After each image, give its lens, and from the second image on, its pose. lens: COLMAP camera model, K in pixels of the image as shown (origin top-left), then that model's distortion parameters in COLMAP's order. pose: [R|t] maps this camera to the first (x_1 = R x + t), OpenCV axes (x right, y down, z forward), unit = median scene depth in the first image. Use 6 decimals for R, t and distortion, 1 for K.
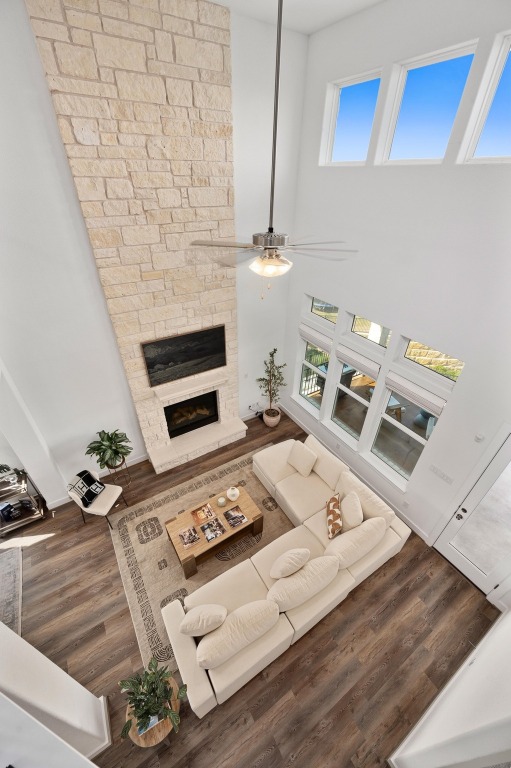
lens RADIAL K [[303.8, 0, 255.5], [0, 303.8, 384.0], [0, 0, 1]] dist [-0.002039, -0.000045]
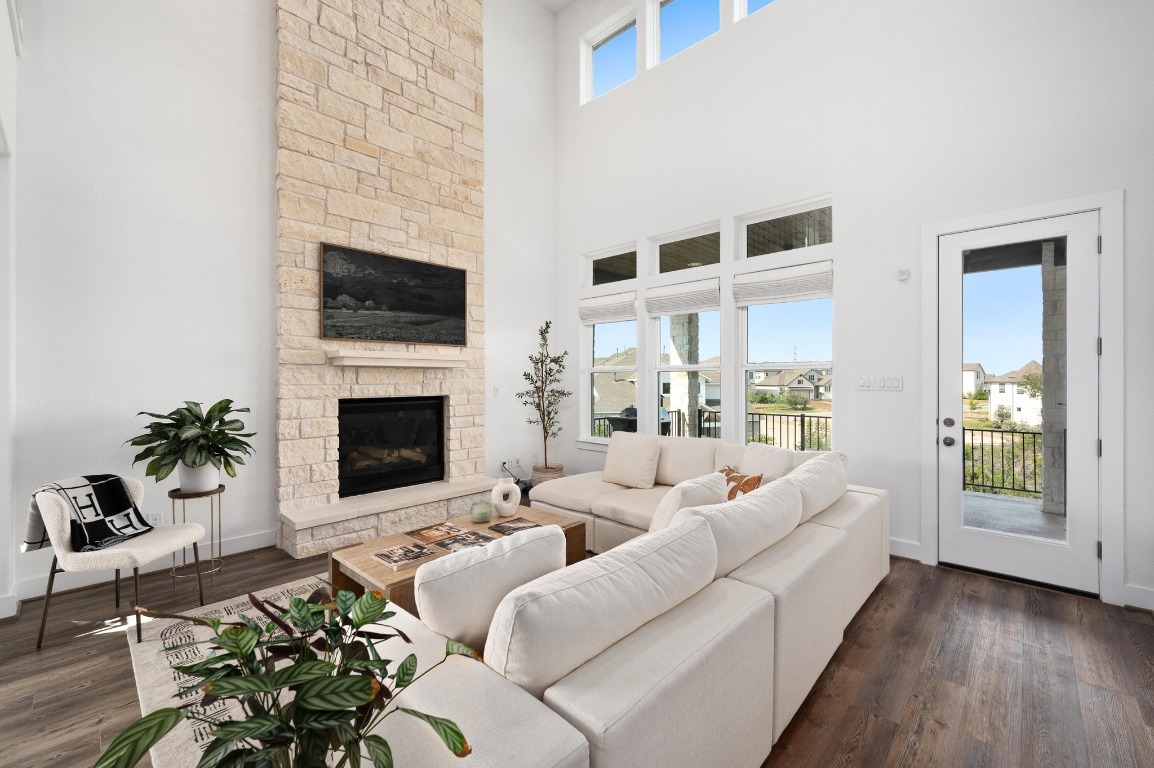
lens RADIAL K [[478.4, 0, 577.0], [0, 478.4, 384.0], [0, 0, 1]] dist [-0.003387, -0.000293]
pose [[0.967681, -0.019171, 0.251448, -0.144902], [0.160290, 0.816523, -0.554614, 0.622679], [-0.194680, 0.576995, 0.793207, 0.353472]]
